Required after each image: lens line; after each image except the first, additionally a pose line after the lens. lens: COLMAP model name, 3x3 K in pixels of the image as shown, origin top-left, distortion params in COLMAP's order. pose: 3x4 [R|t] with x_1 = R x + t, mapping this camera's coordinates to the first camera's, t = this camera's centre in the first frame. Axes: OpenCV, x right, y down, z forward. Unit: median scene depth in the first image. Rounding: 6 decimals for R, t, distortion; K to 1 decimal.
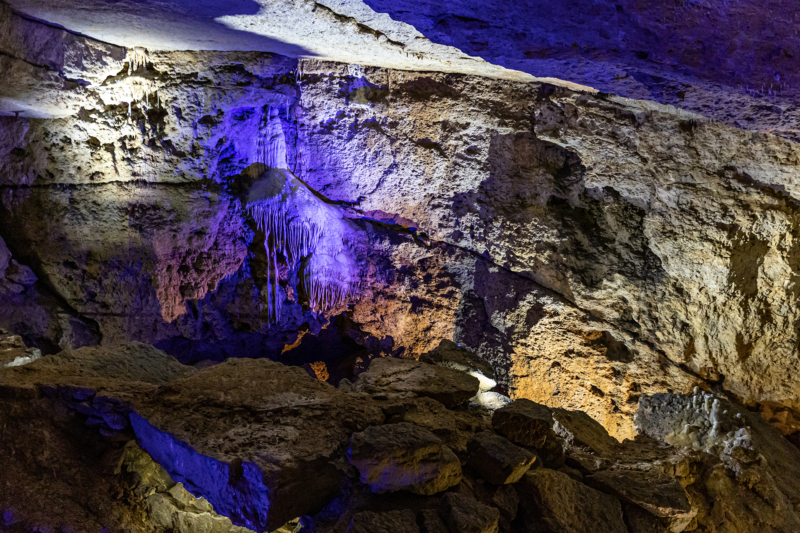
lens RADIAL K [[880.7, 0, 398.3], [0, 880.7, 264.7], [0, 0, 1]] dist [0.020209, 0.000000]
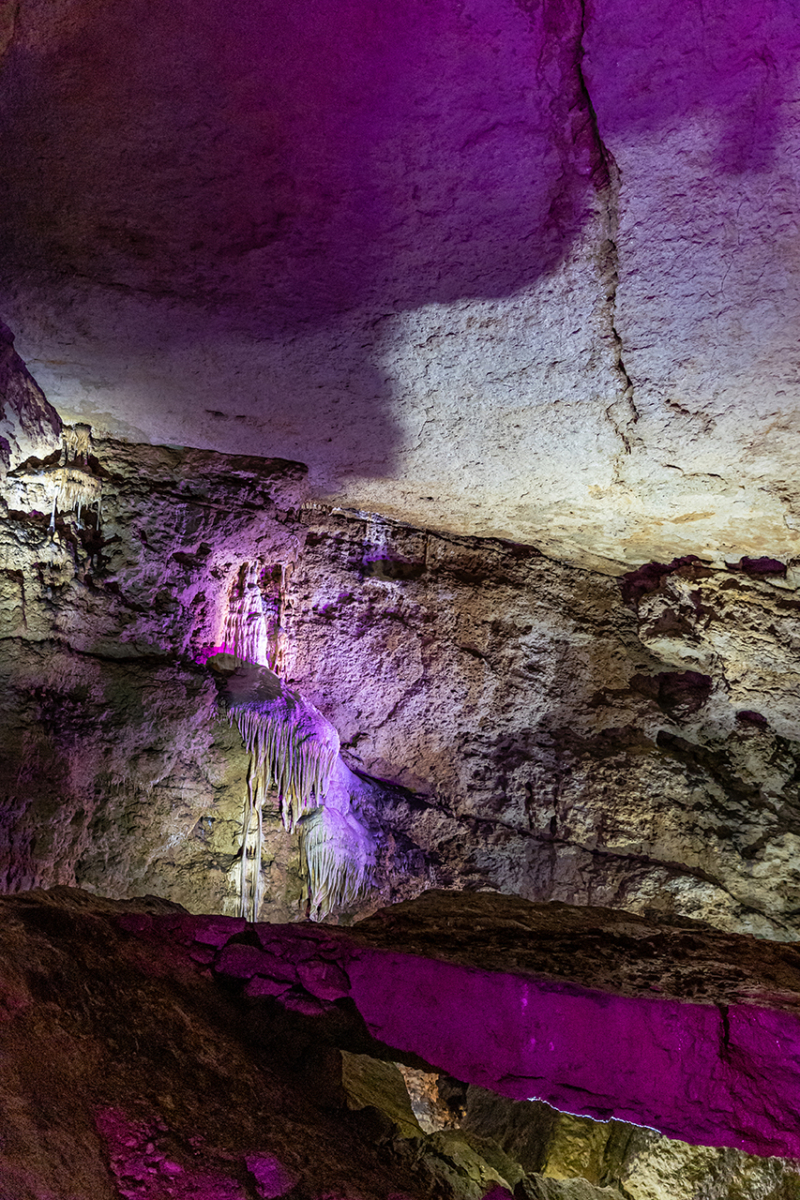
lens RADIAL K [[1124.5, 0, 410.7], [0, 1124.5, 594.3], [0, 0, 1]] dist [0.014675, 0.000000]
pose [[0.912749, 0.112757, 0.392652, -0.360554], [0.050315, 0.922808, -0.381962, 0.149135], [-0.405411, 0.368391, 0.836618, 0.309056]]
